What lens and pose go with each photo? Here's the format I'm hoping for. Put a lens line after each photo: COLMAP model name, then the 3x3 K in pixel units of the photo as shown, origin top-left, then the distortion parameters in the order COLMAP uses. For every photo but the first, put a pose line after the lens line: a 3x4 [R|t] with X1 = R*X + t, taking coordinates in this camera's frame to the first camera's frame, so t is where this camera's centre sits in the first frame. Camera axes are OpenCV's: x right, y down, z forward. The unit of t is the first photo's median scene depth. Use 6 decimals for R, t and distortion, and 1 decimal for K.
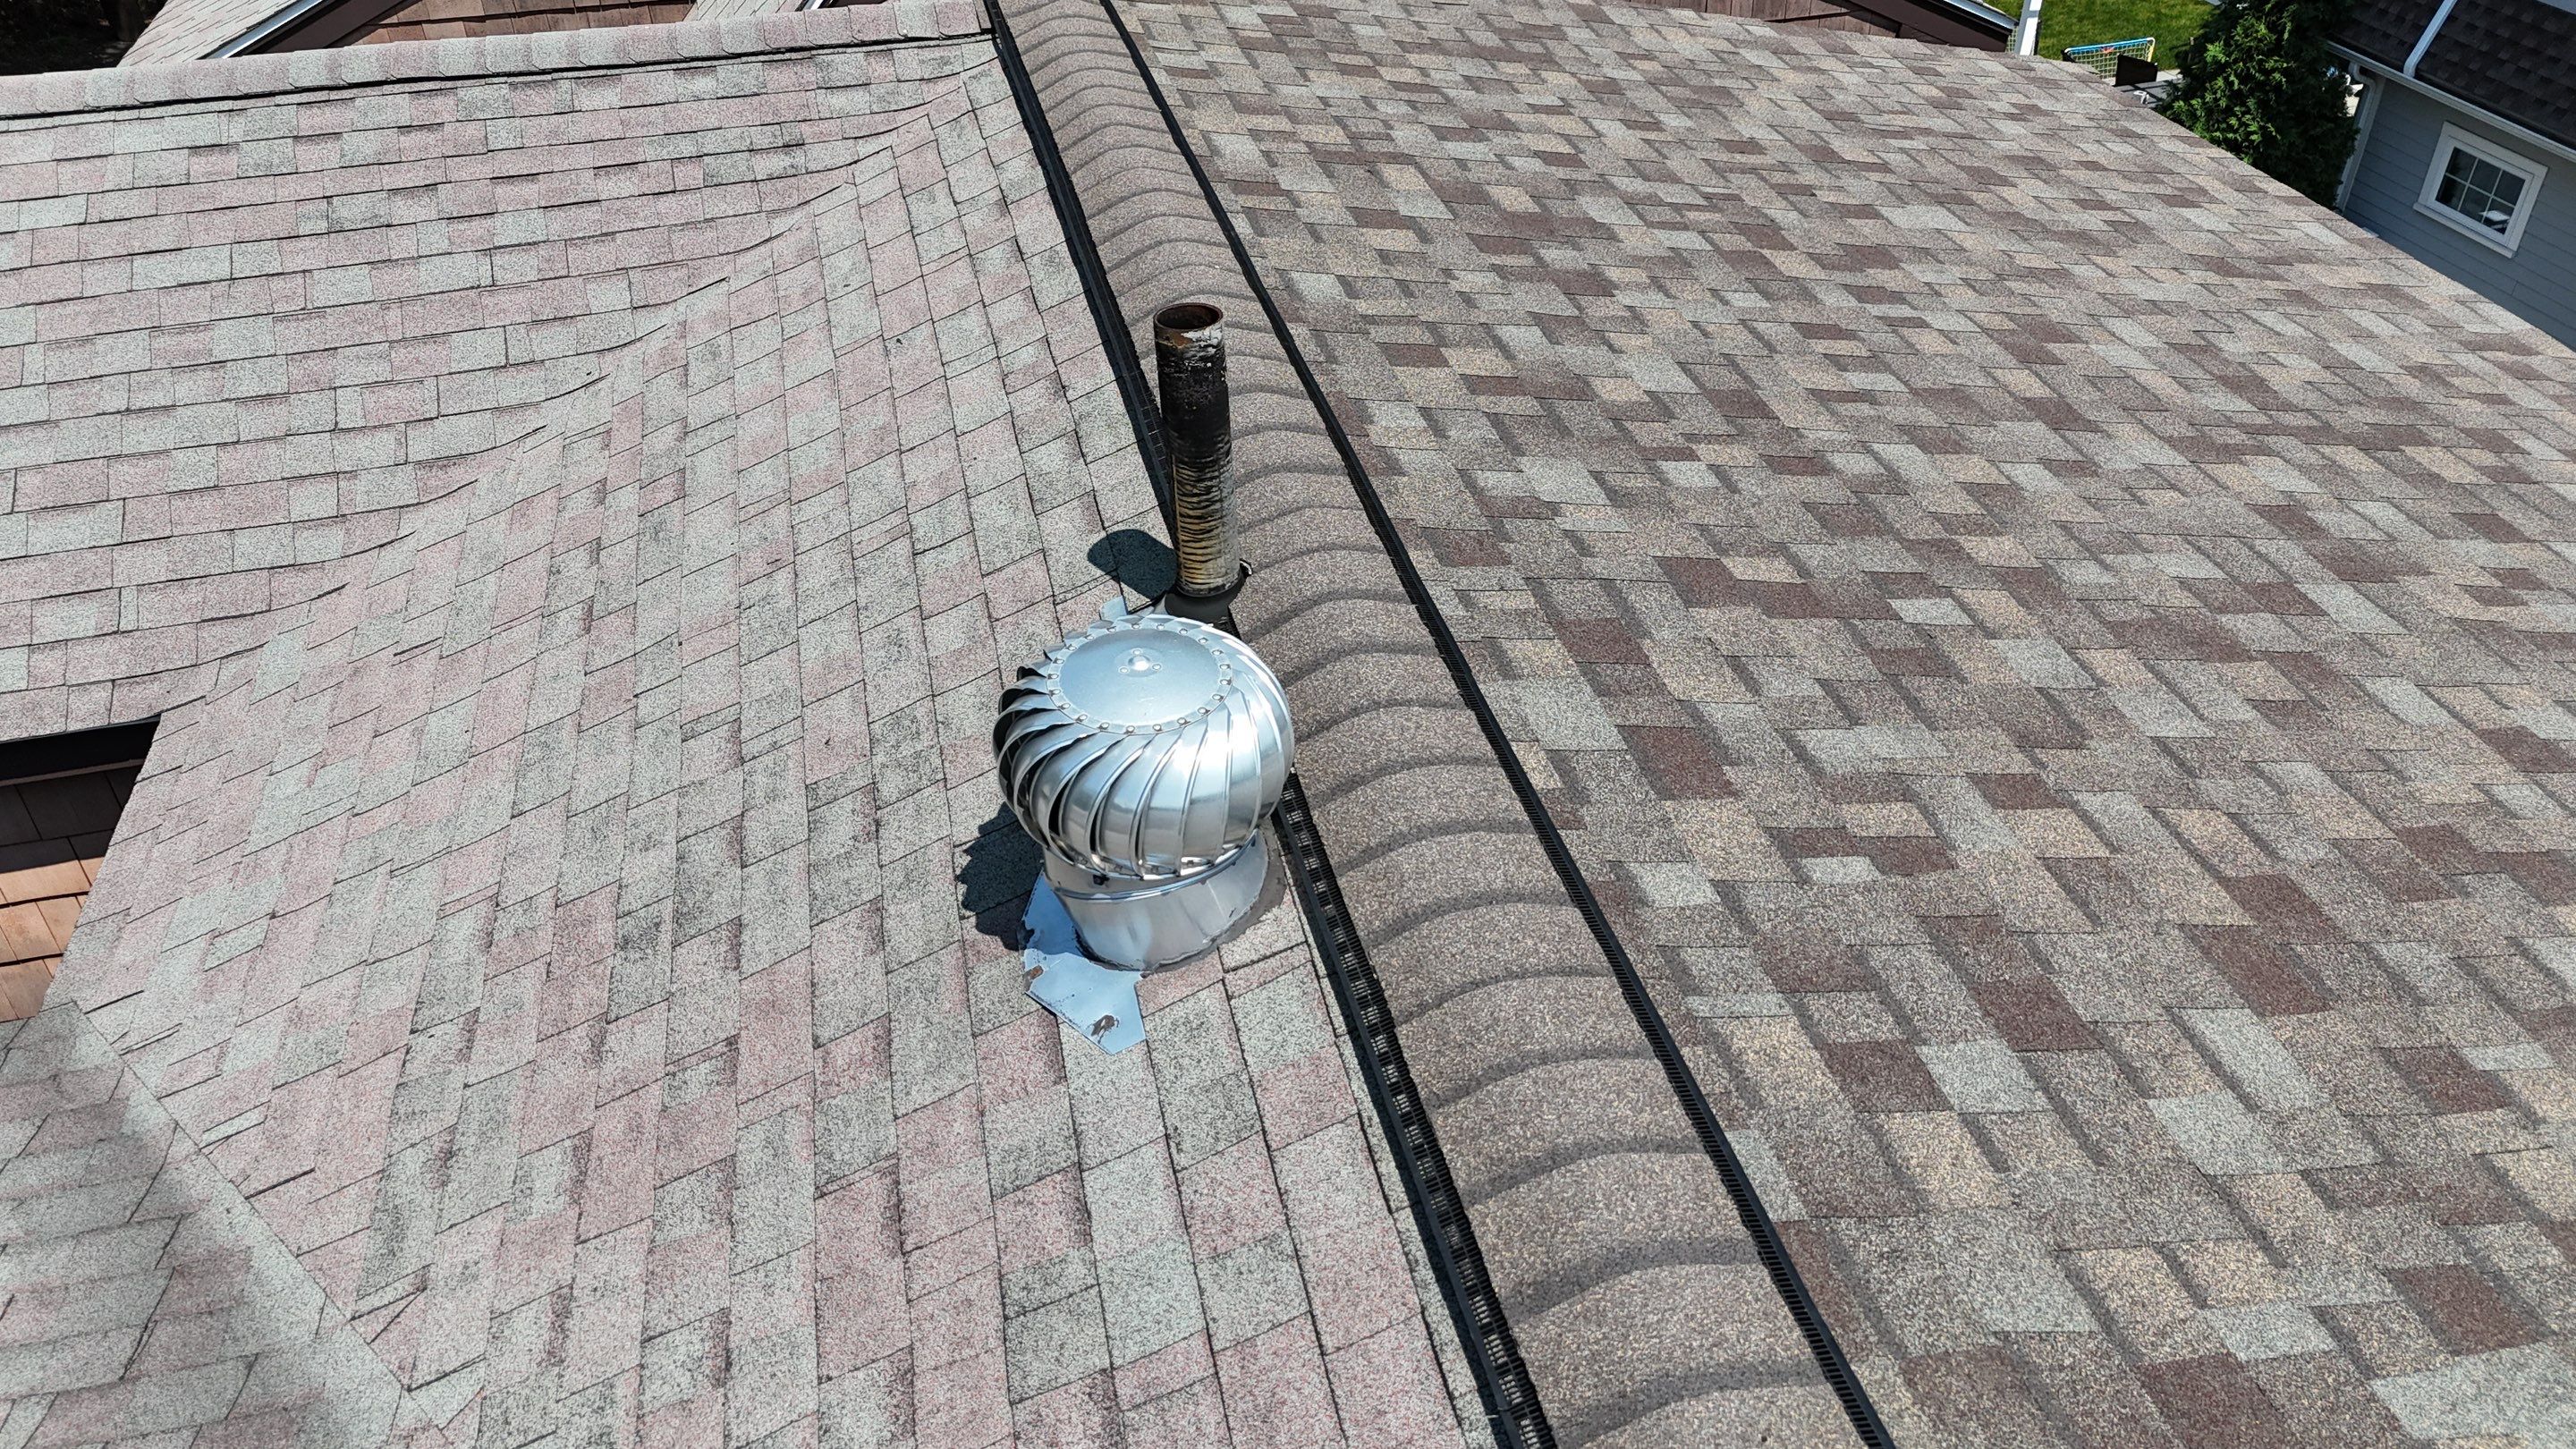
lens RADIAL K [[1902.1, 0, 1281.7], [0, 1902.1, 713.4], [0, 0, 1]] dist [0.067475, -0.060853]
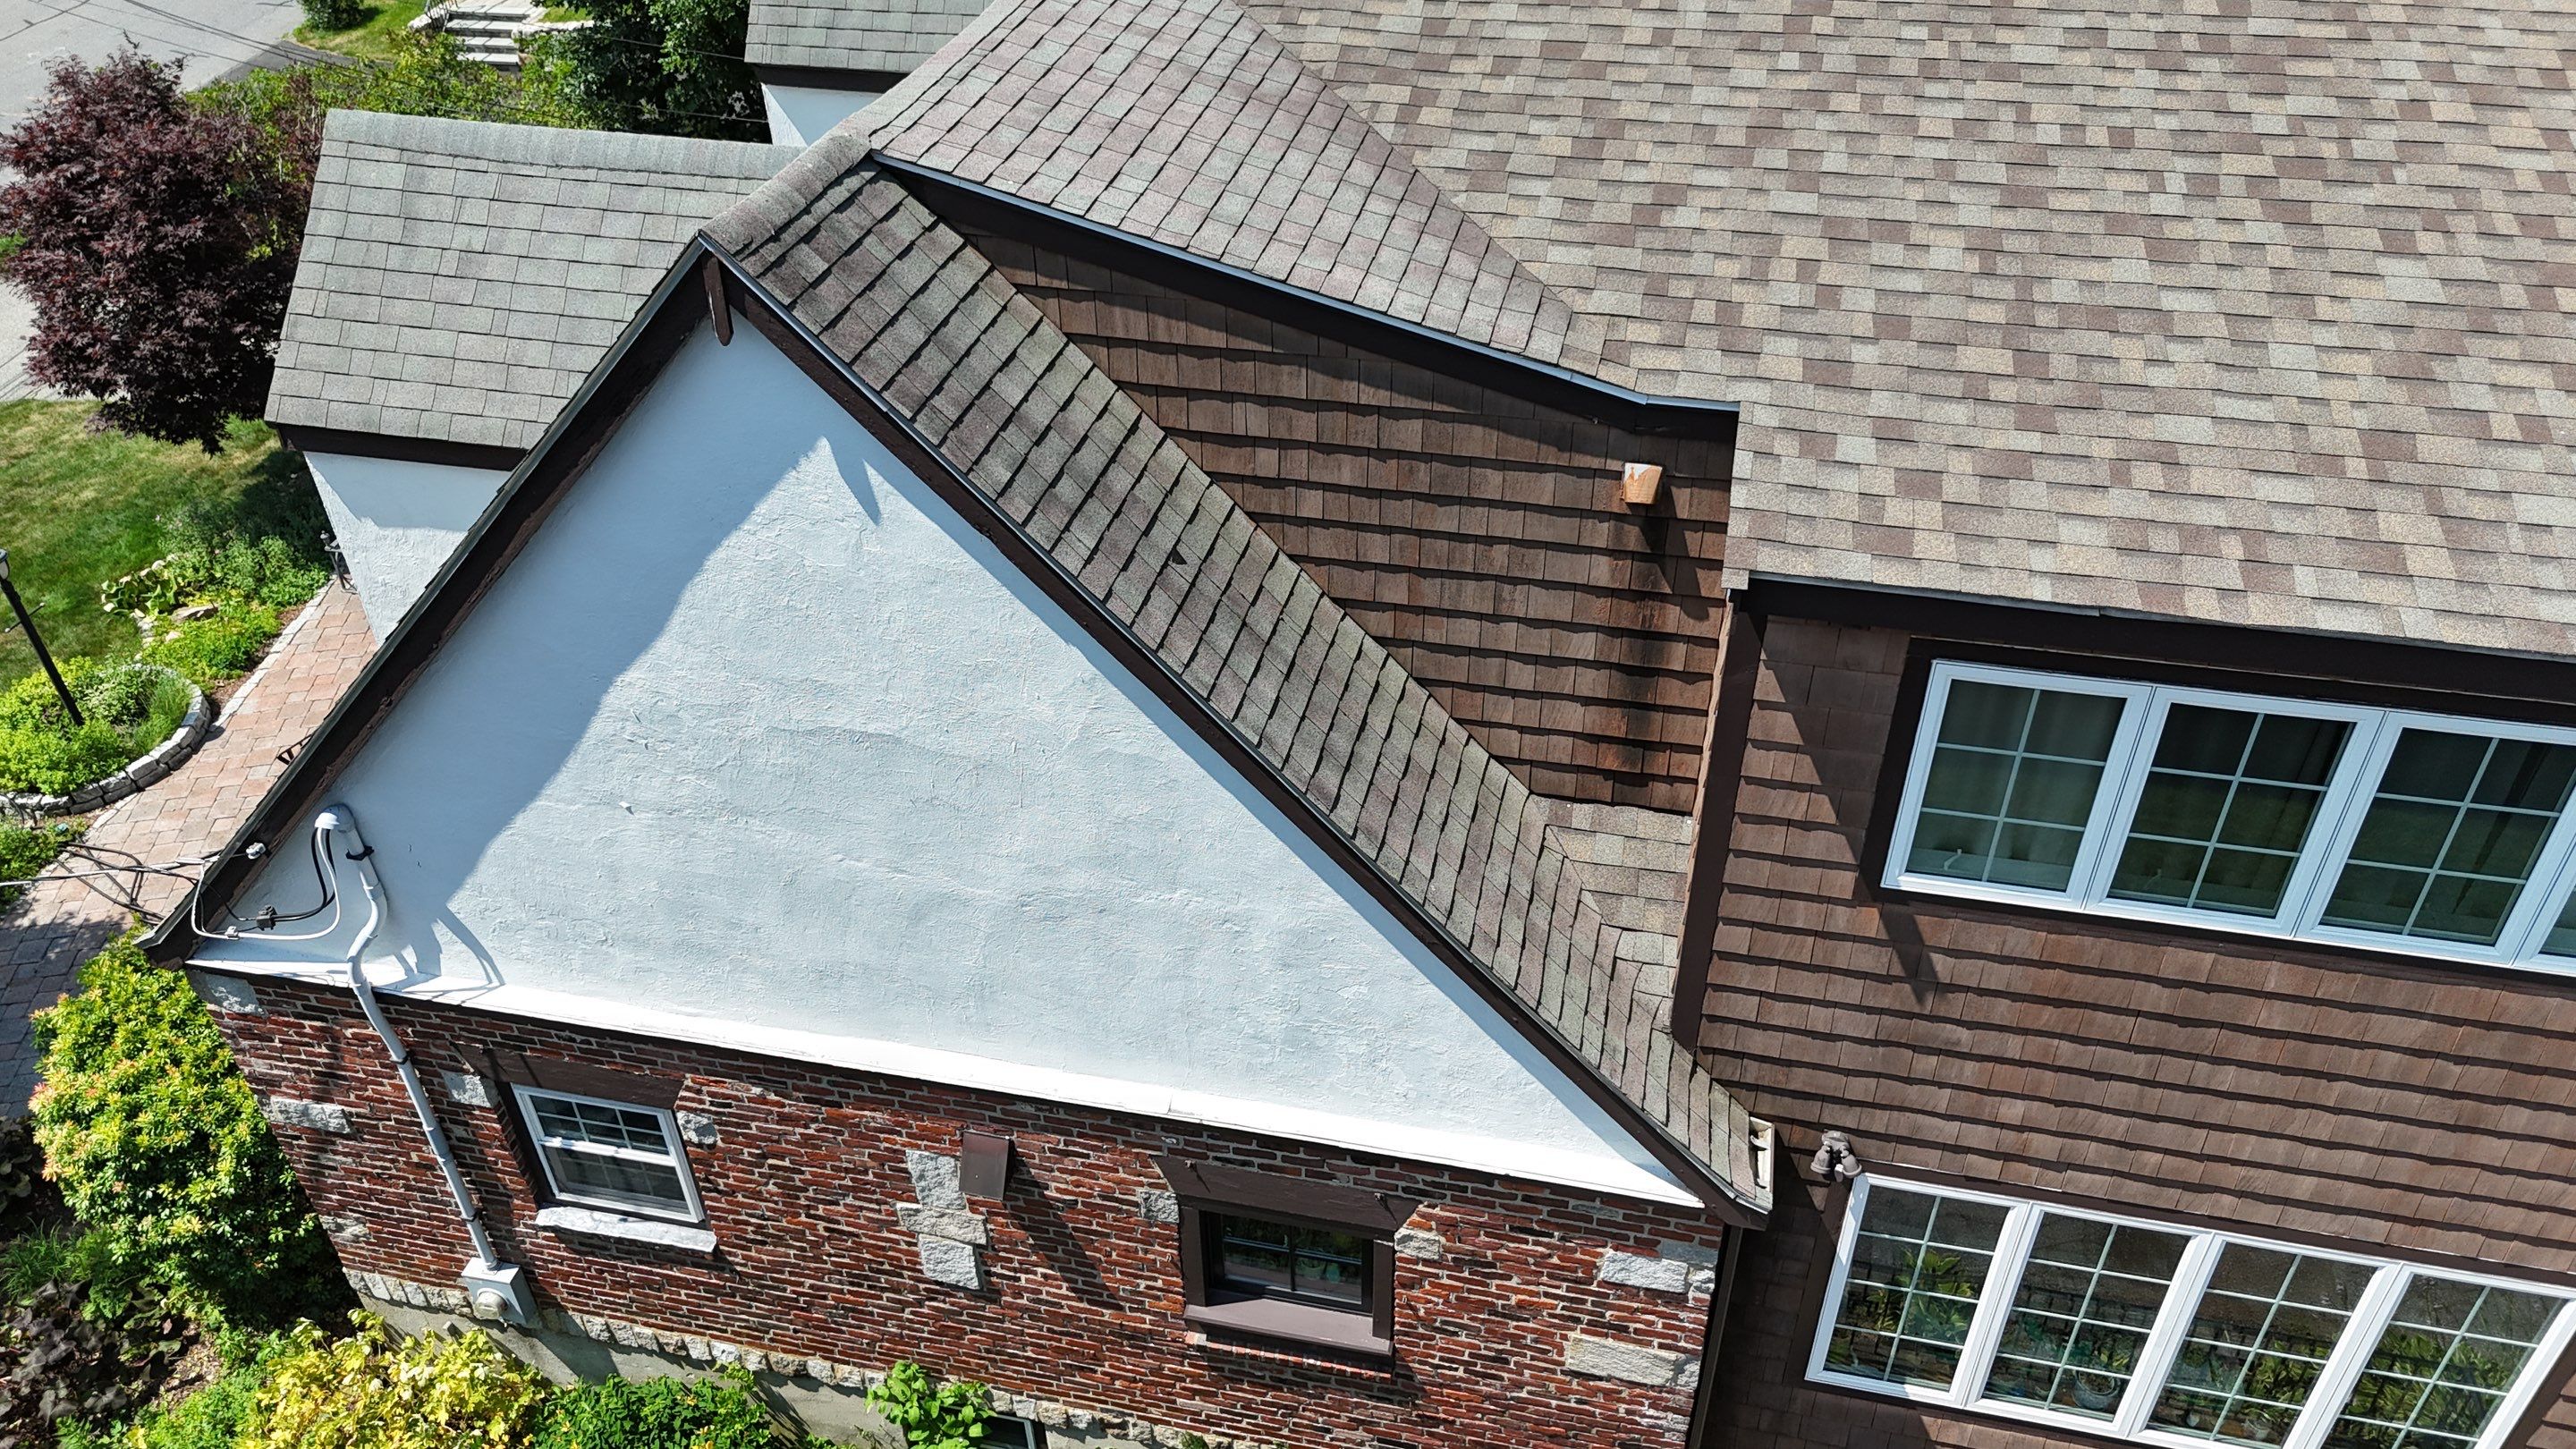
lens RADIAL K [[1902.1, 0, 1281.7], [0, 1902.1, 713.4], [0, 0, 1]] dist [0.067475, -0.060853]
pose [[-0.434306, 0.578855, -0.690149, 1.927253], [-0.516893, 0.467323, 0.717238, -0.746586], [0.737700, 0.668234, 0.096245, 0.624303]]
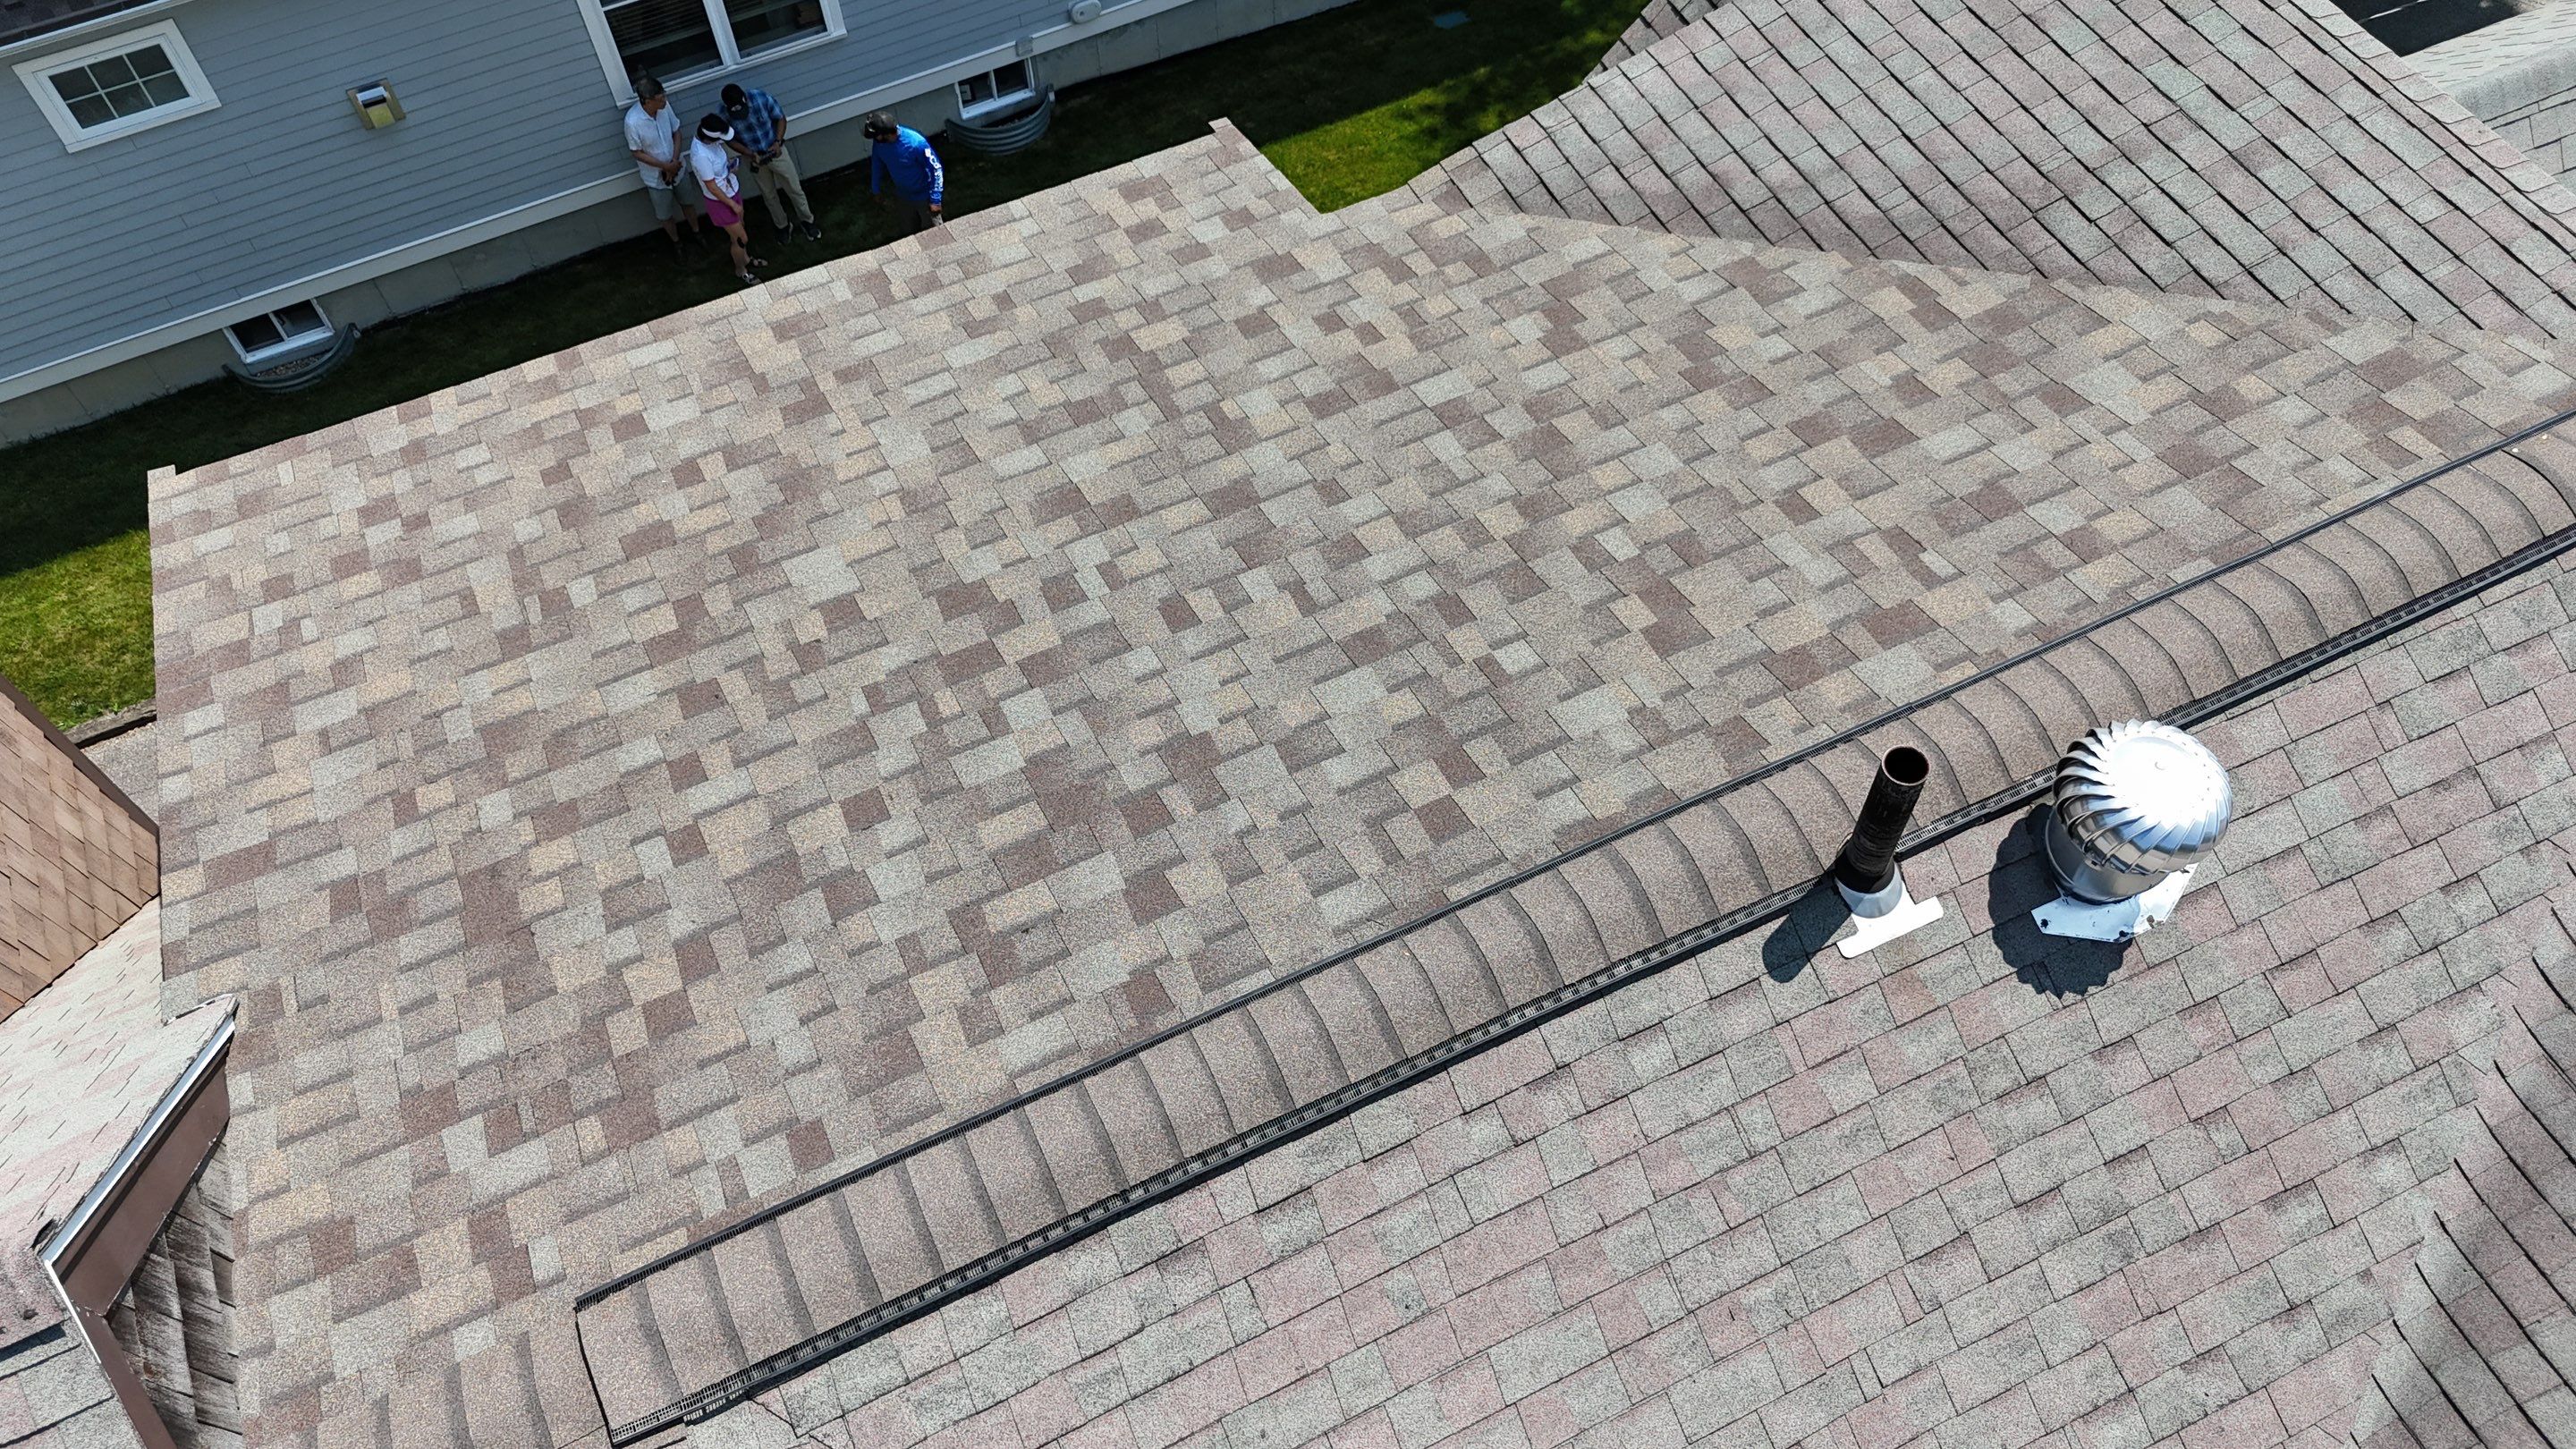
lens RADIAL K [[1921.3, 0, 1280.6], [0, 1921.3, 714.8], [0, 0, 1]] dist [0.071318, -0.069663]
pose [[-0.215351, -0.794110, 0.568342, -0.483567], [0.609331, 0.345530, 0.713670, -0.999761], [-0.763112, 0.499998, 0.409466, 0.450043]]
